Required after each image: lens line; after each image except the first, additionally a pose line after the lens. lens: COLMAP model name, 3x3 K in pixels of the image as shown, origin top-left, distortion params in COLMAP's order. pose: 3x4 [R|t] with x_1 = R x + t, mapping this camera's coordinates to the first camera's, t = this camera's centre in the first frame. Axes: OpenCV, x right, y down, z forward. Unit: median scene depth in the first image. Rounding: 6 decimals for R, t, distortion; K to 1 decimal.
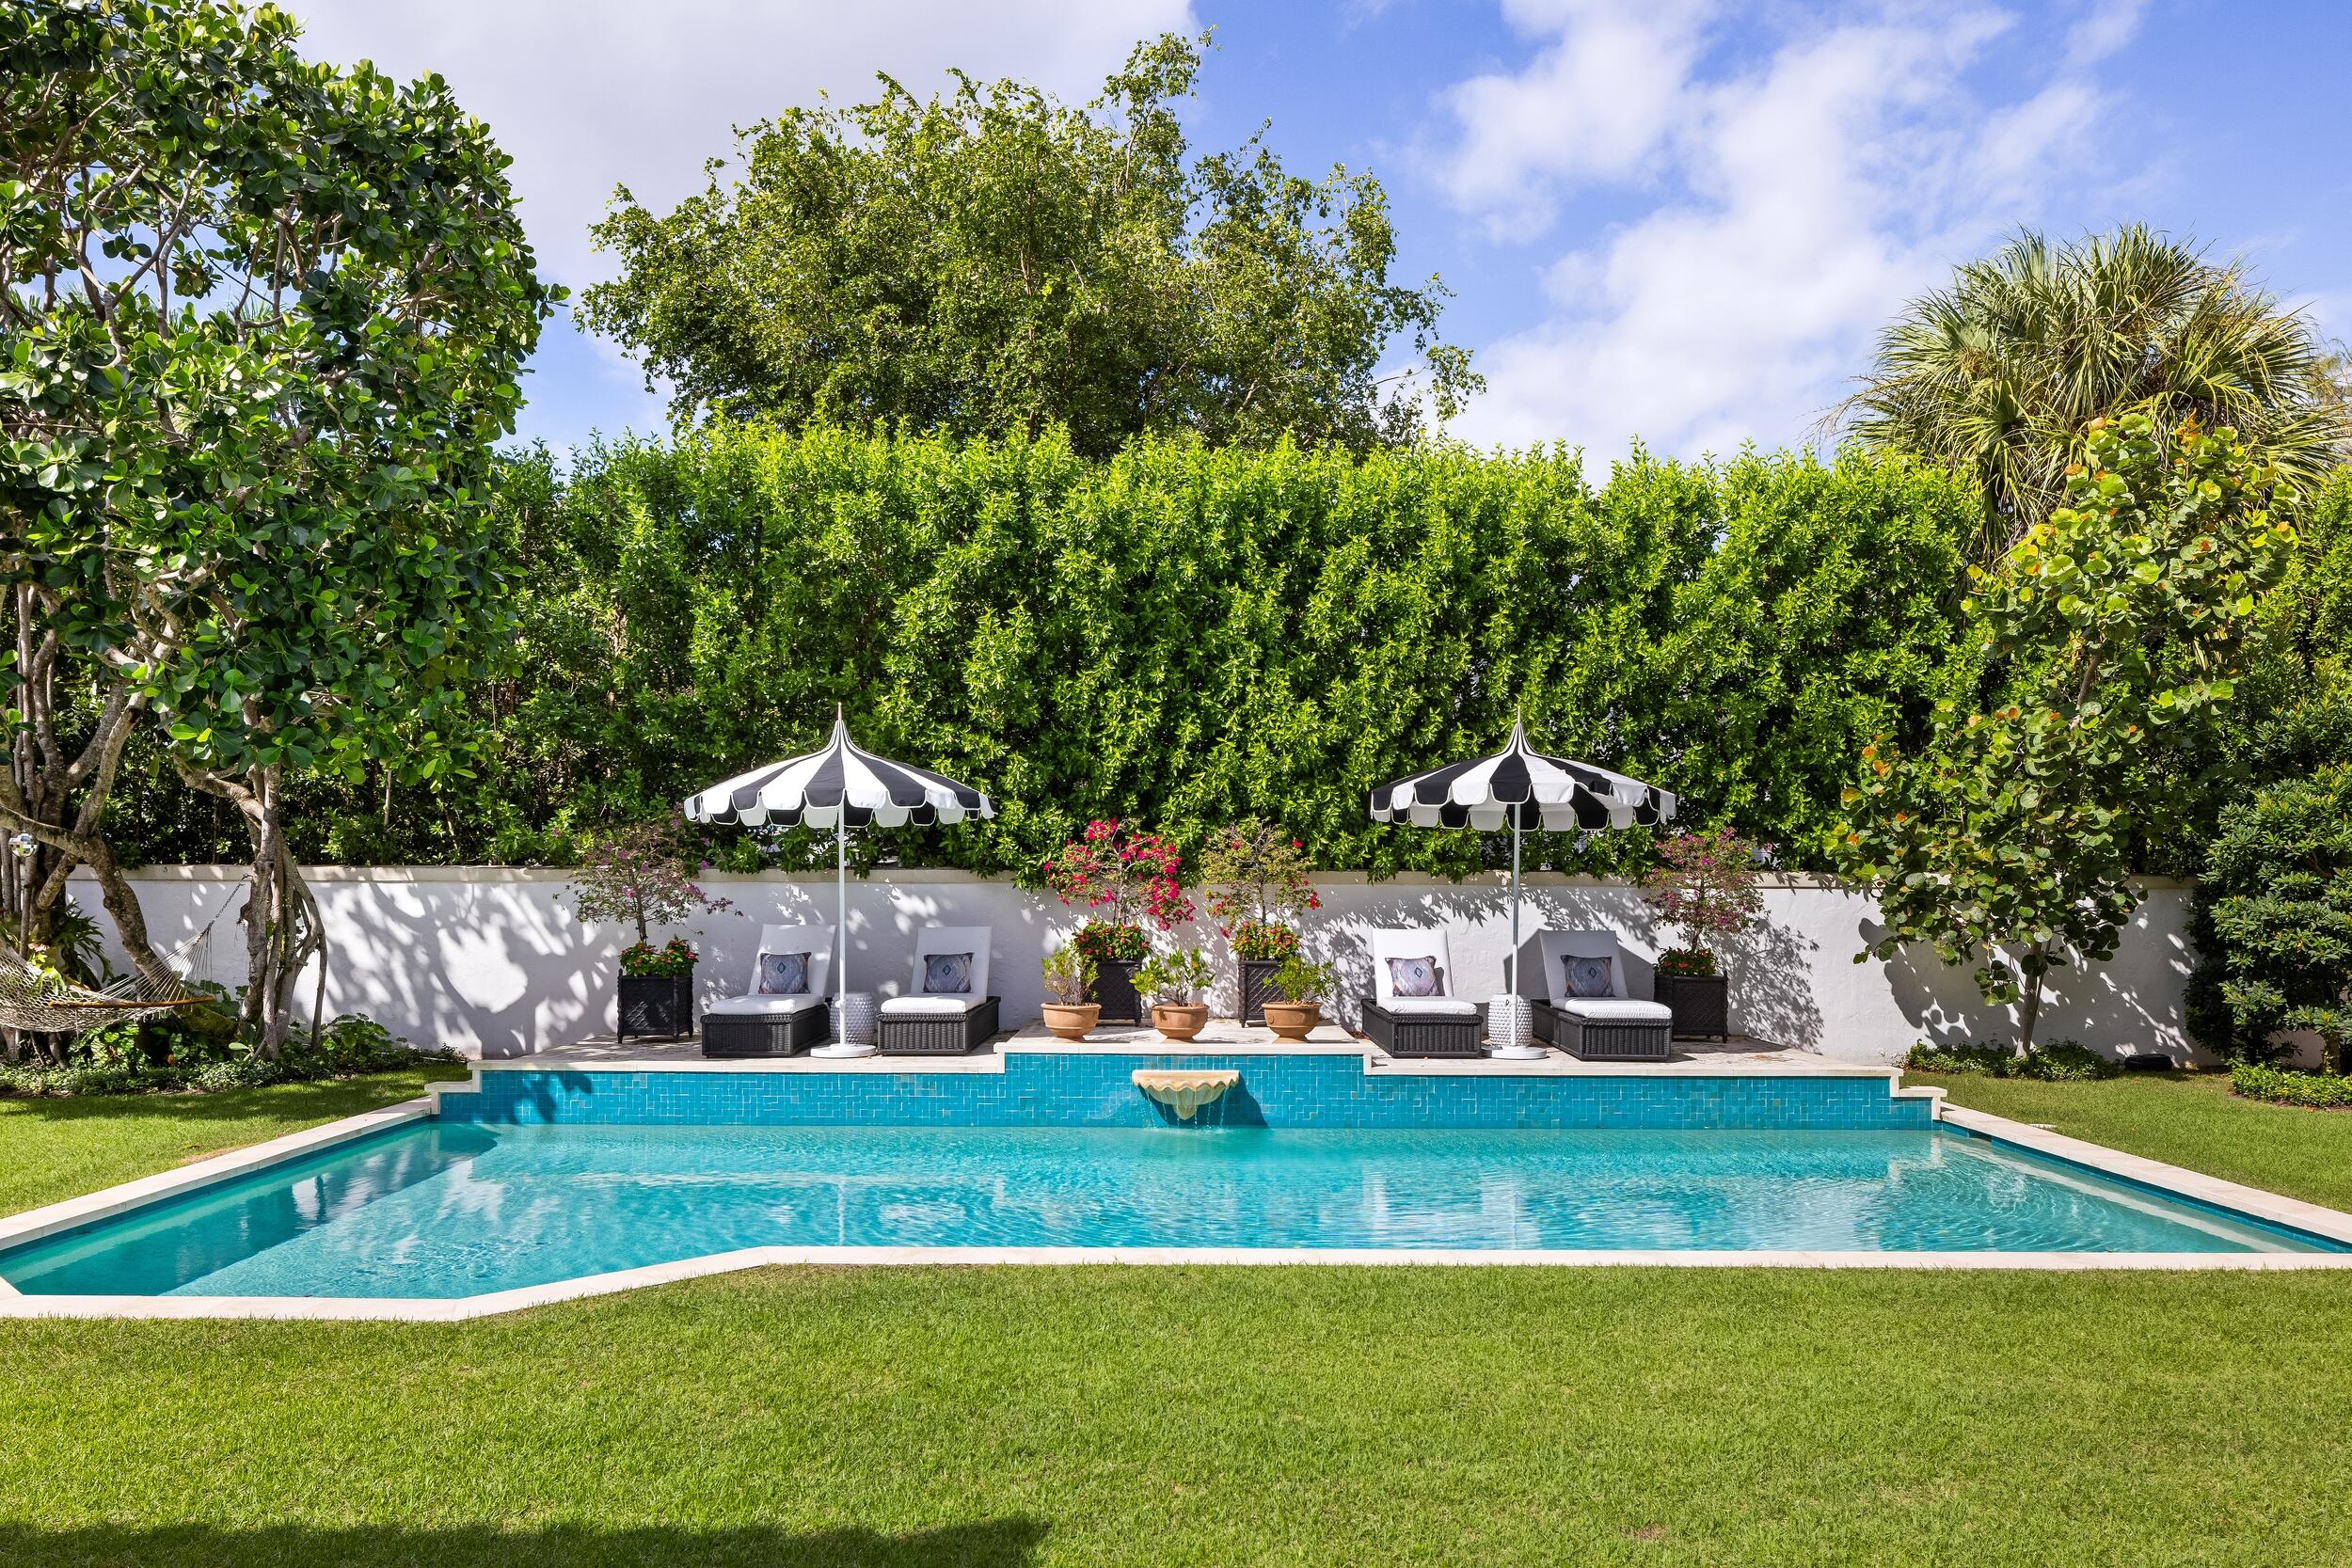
lens RADIAL K [[1498.6, 0, 1176.0], [0, 1498.6, 784.0], [0, 0, 1]] dist [-0.001304, -0.000589]
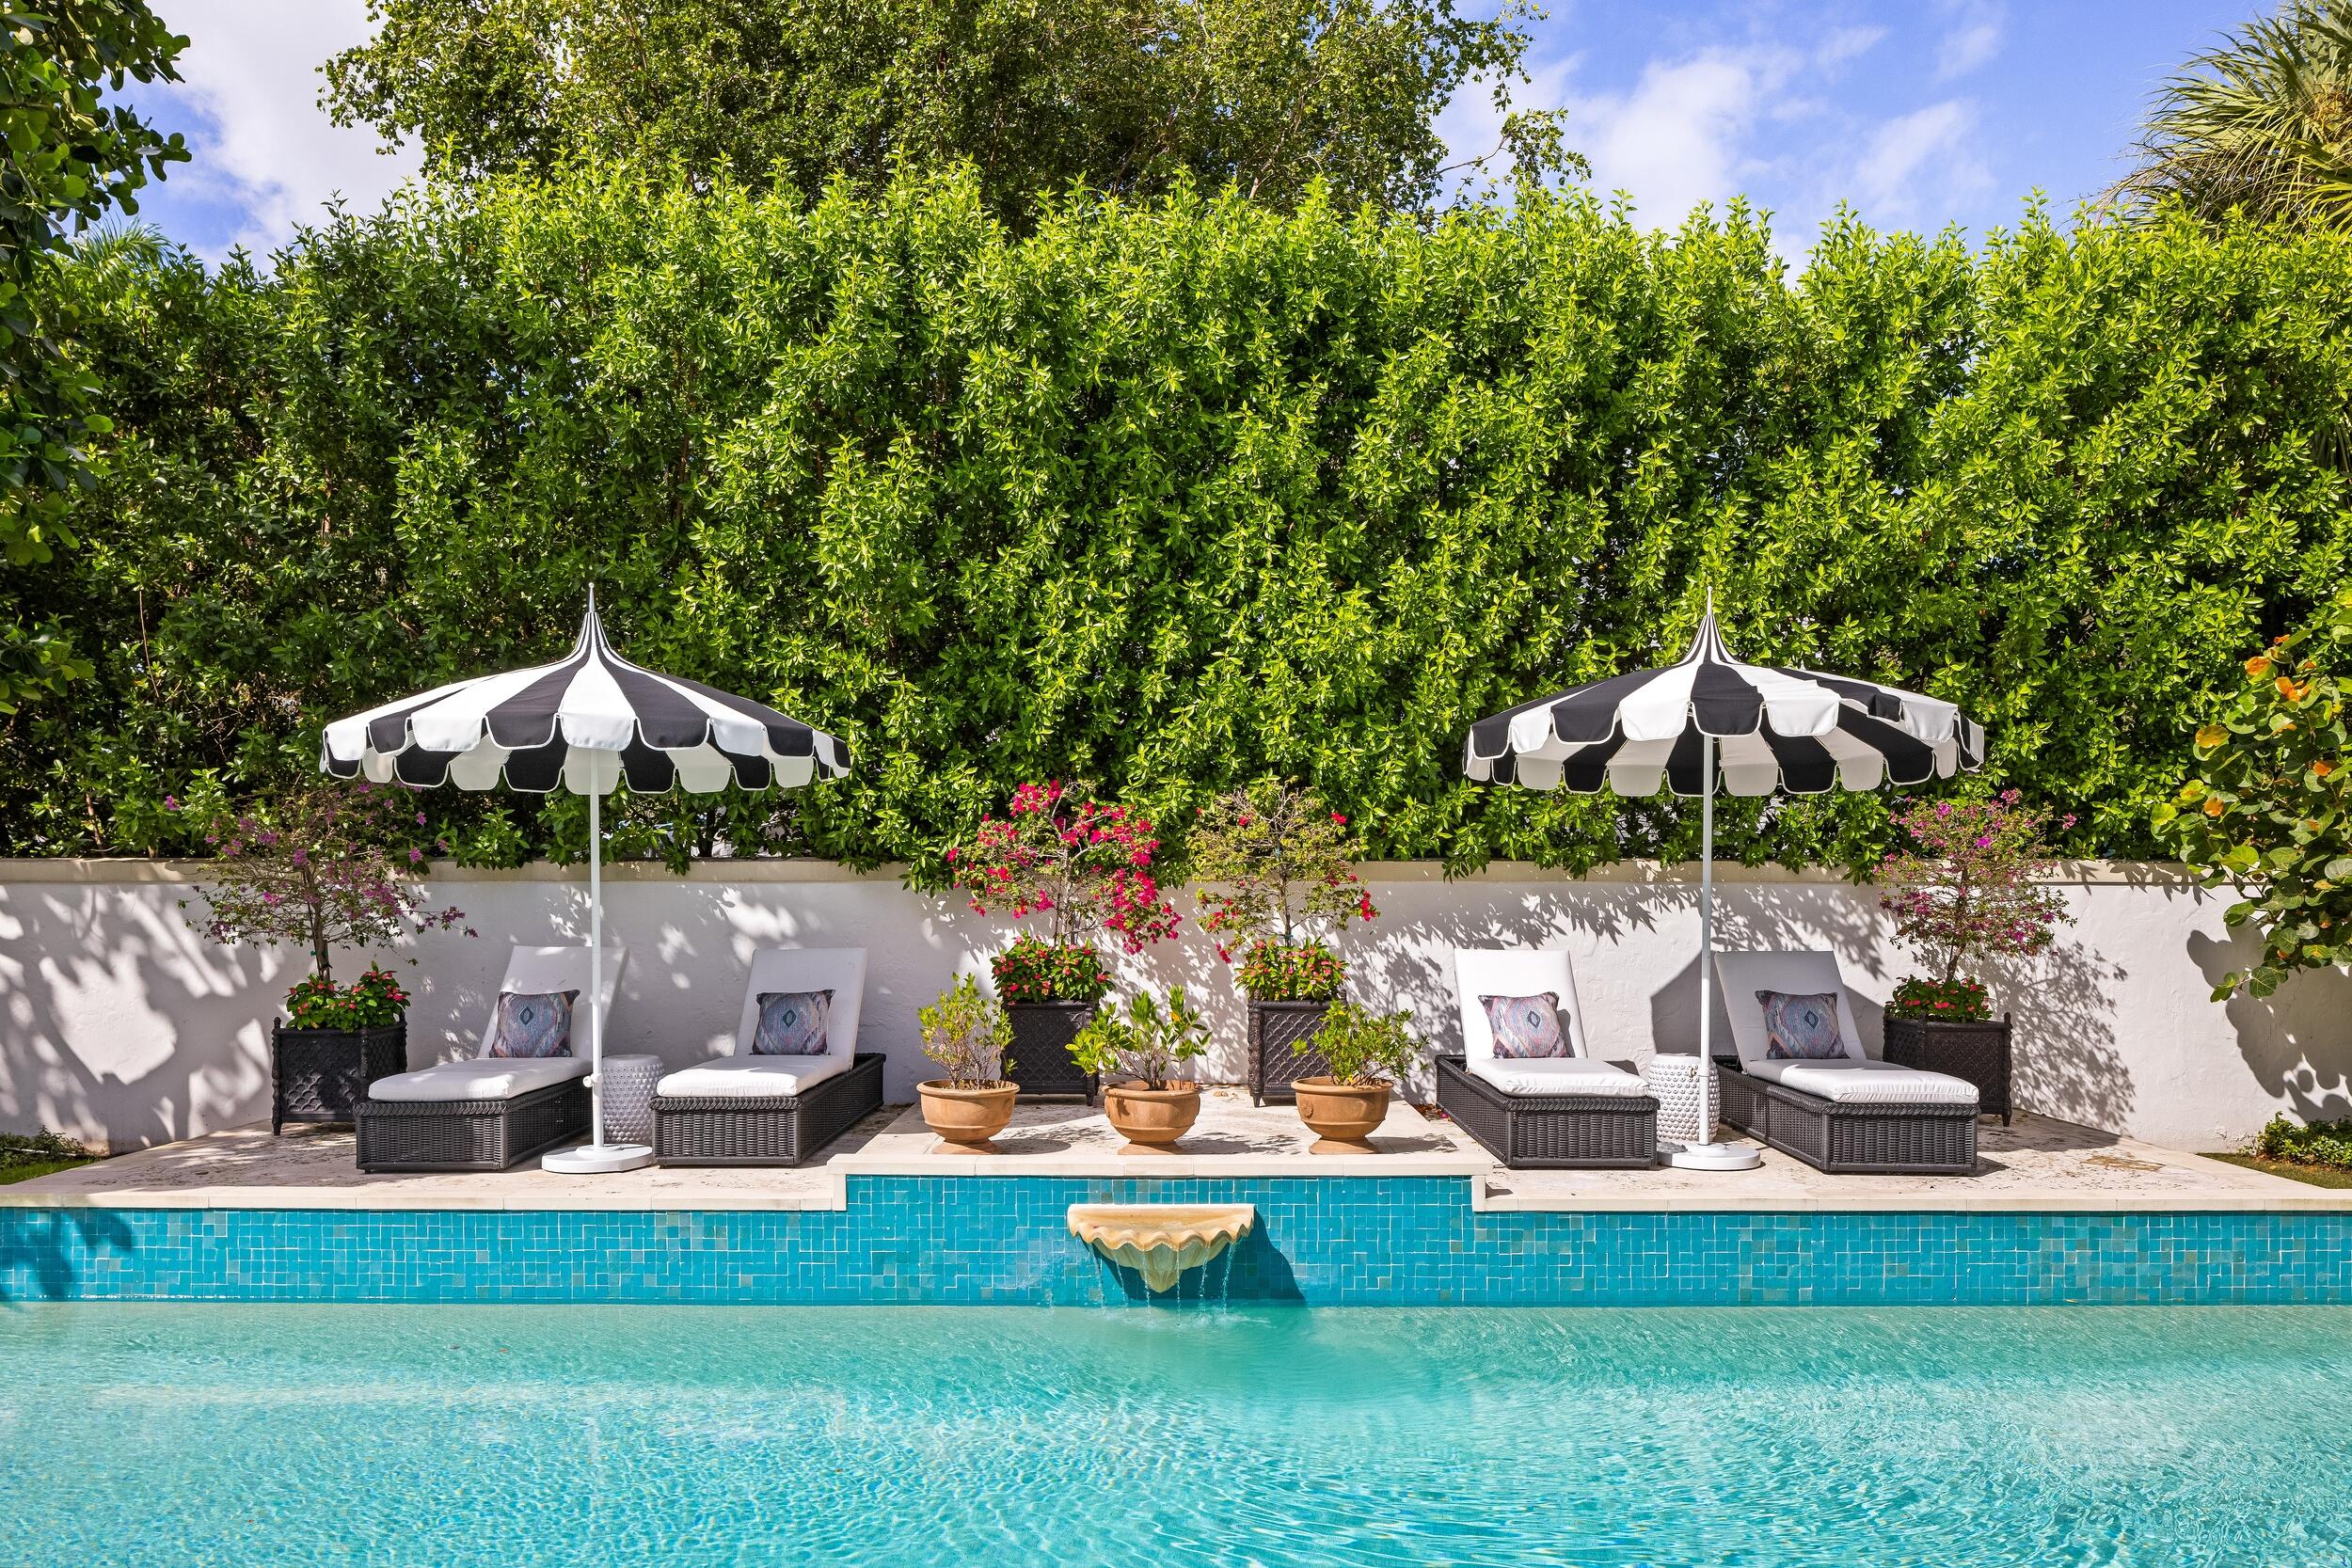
lens RADIAL K [[1642.1, 0, 1178.8], [0, 1642.1, 733.3], [0, 0, 1]] dist [0.025375, 0.000412]
pose [[0.999975, -0.003545, 0.006196, 0.007915], [0.003712, 0.999625, -0.027146, 0.022750], [-0.006097, 0.027169, 0.999612, 0.294730]]
